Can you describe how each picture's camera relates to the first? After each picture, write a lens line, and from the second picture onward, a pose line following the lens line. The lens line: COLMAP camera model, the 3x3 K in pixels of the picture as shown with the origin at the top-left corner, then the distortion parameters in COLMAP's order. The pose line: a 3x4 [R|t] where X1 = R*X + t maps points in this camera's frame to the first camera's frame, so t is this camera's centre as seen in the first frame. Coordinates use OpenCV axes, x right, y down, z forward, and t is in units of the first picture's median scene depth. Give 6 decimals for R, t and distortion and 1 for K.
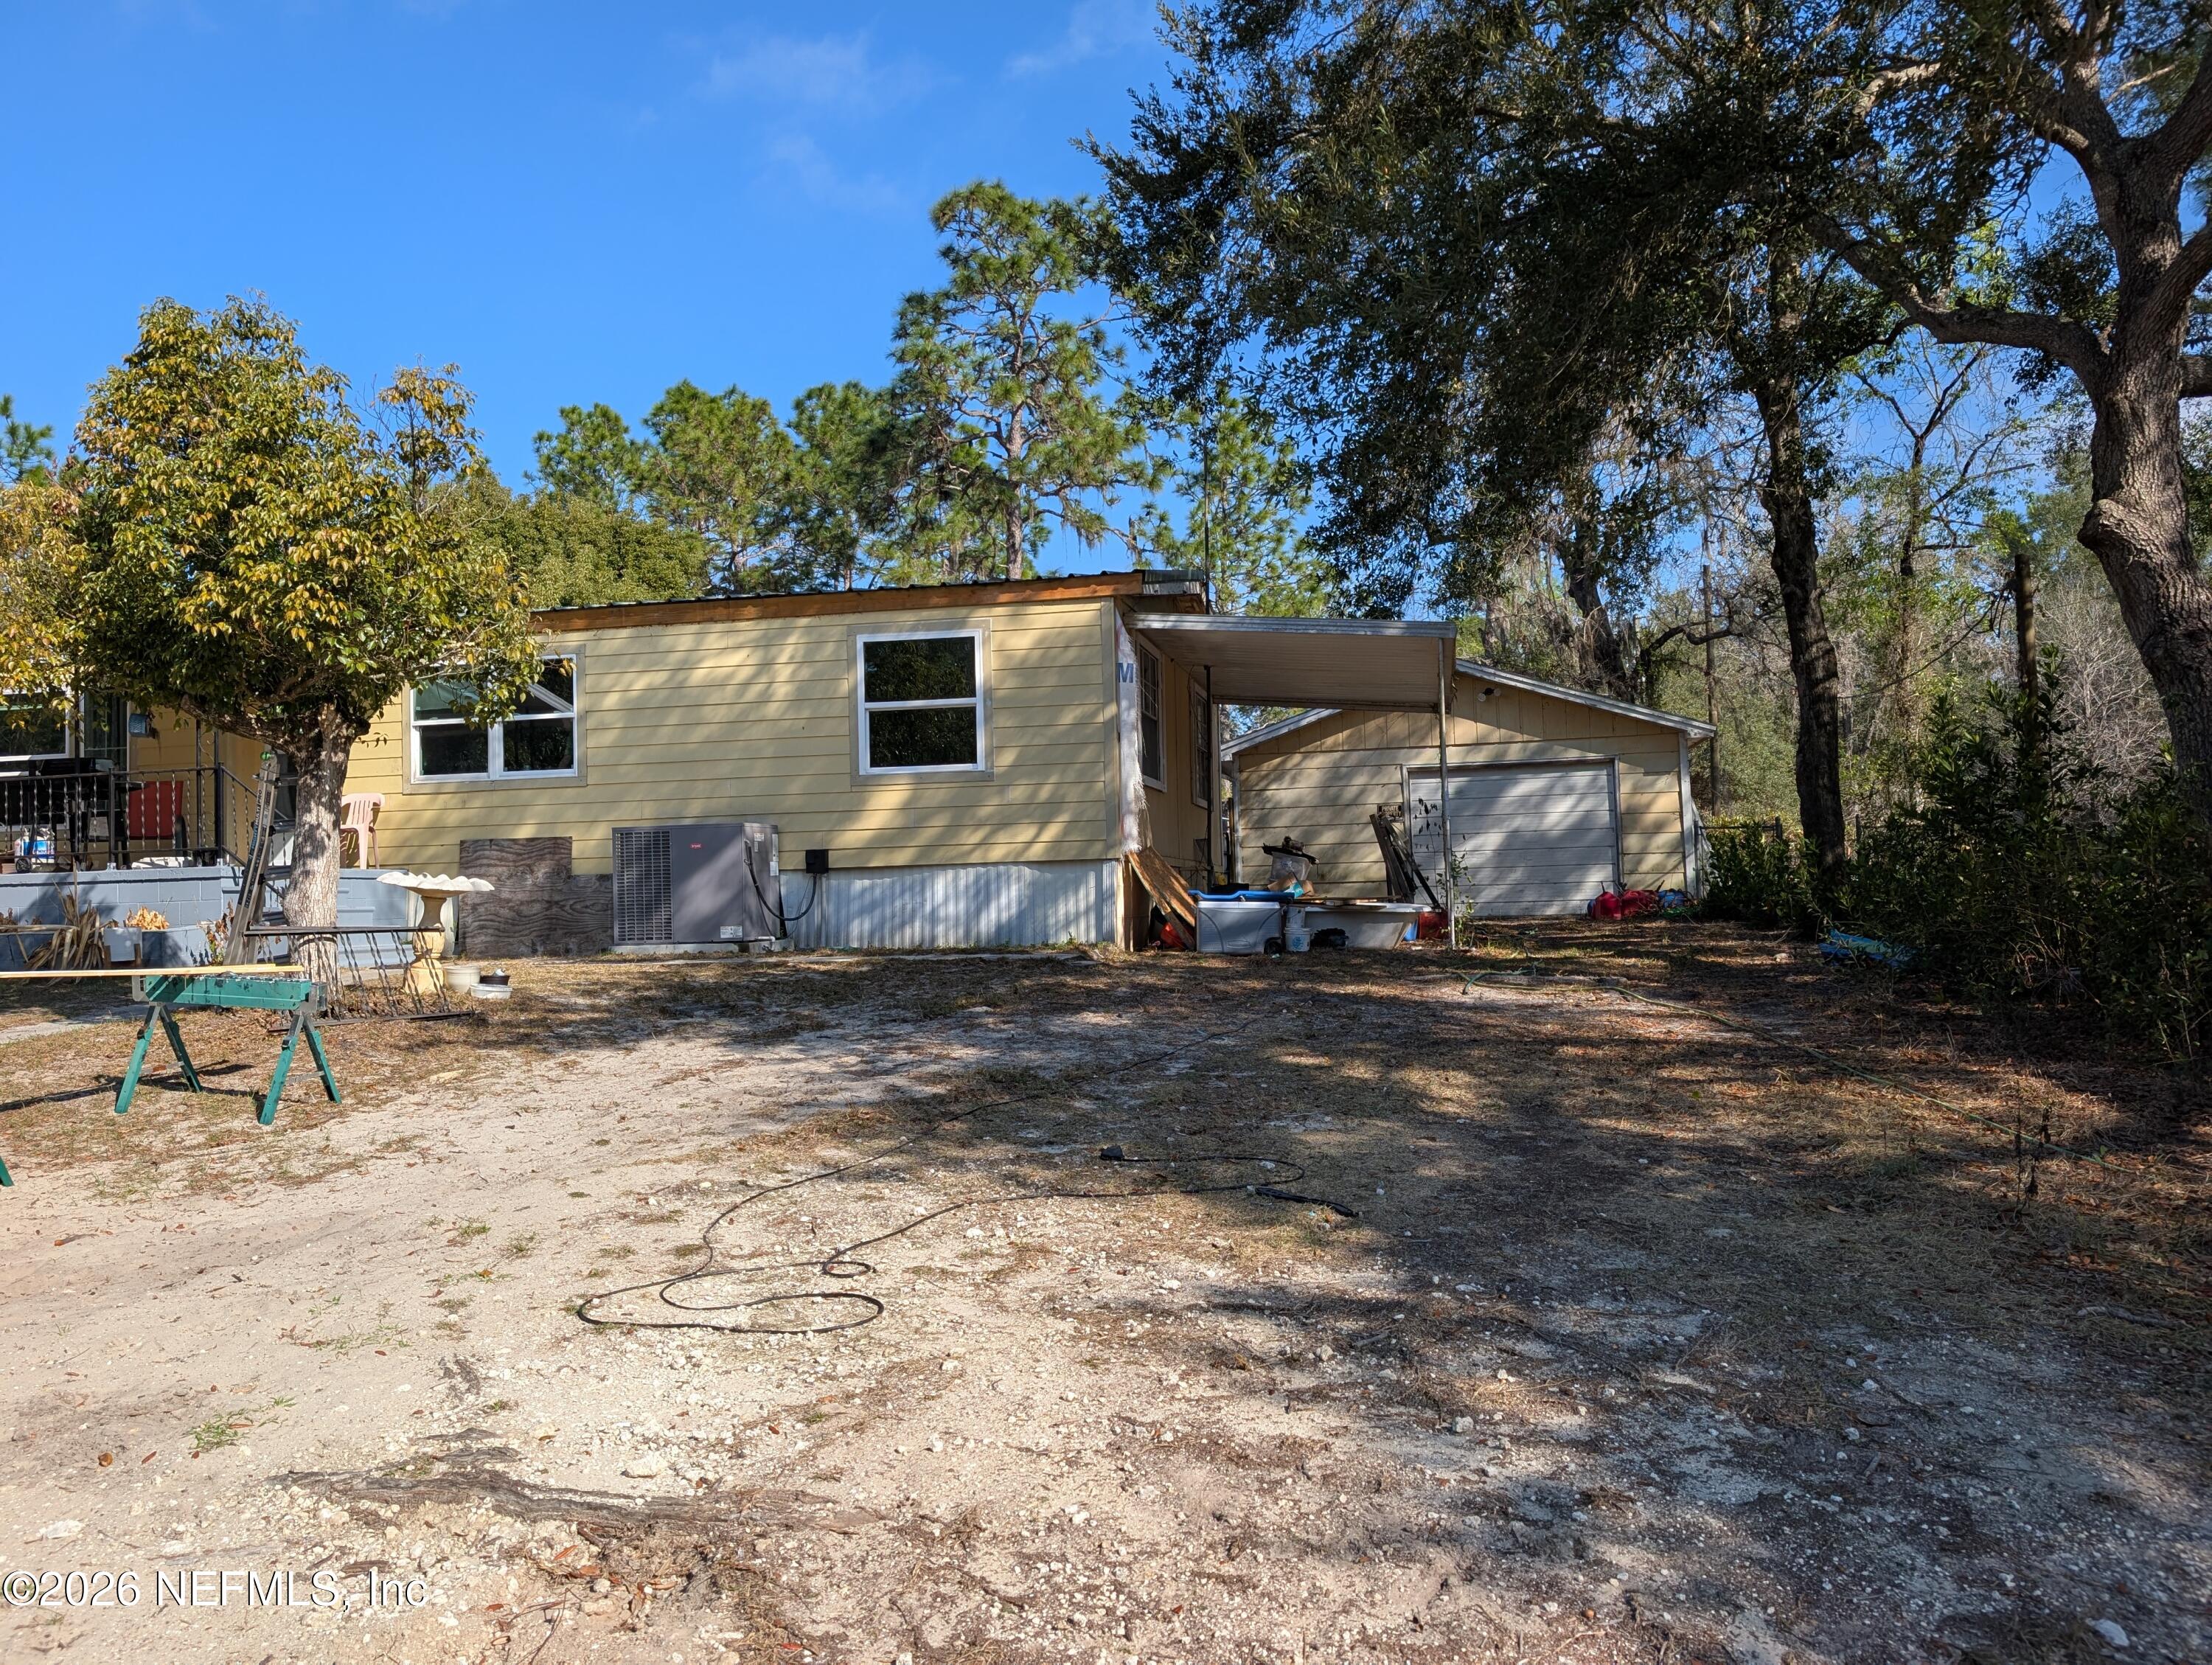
lens RADIAL K [[1582.3, 0, 1103.5], [0, 1582.3, 841.8], [0, 0, 1]] dist [0.016582, -0.017302]
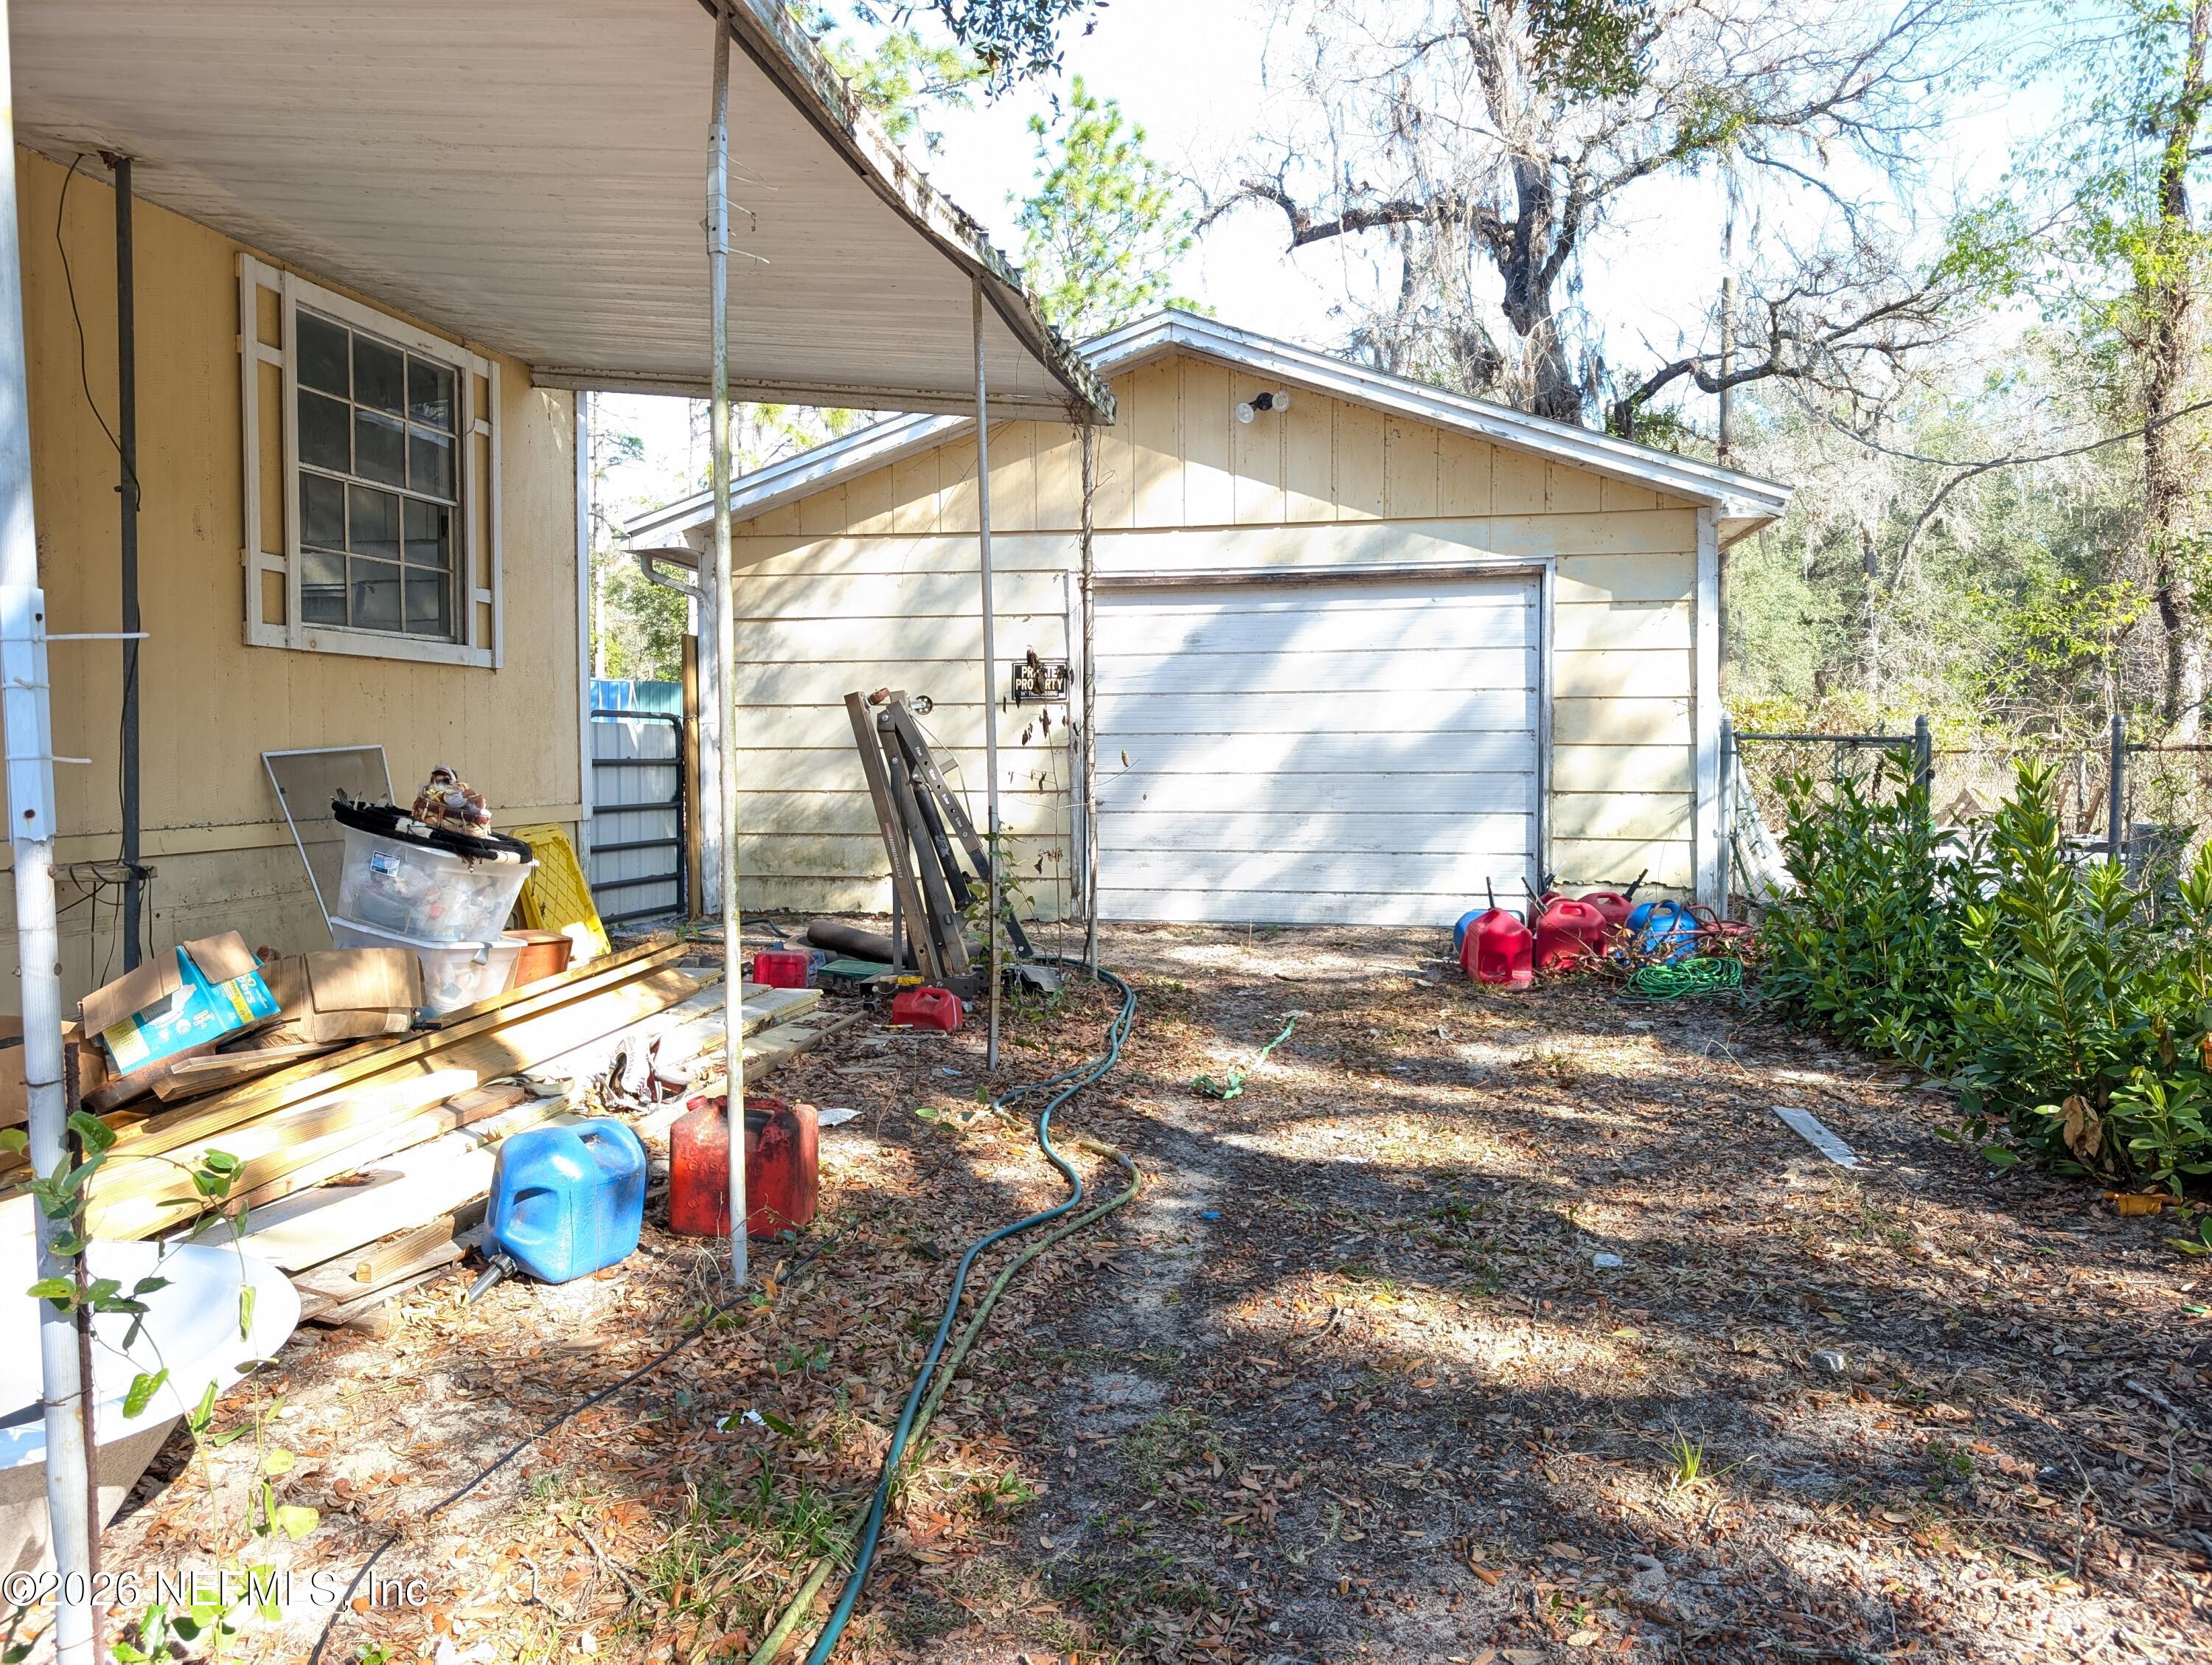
lens RADIAL K [[1582.3, 0, 1109.1], [0, 1582.3, 830.1], [0, 0, 1]] dist [0.016582, -0.017302]
pose [[0.999168, 0.025708, 0.031676, 0.196312], [-0.028599, 0.995115, 0.094491, -0.019815], [-0.029092, -0.095318, 0.995022, 0.582414]]
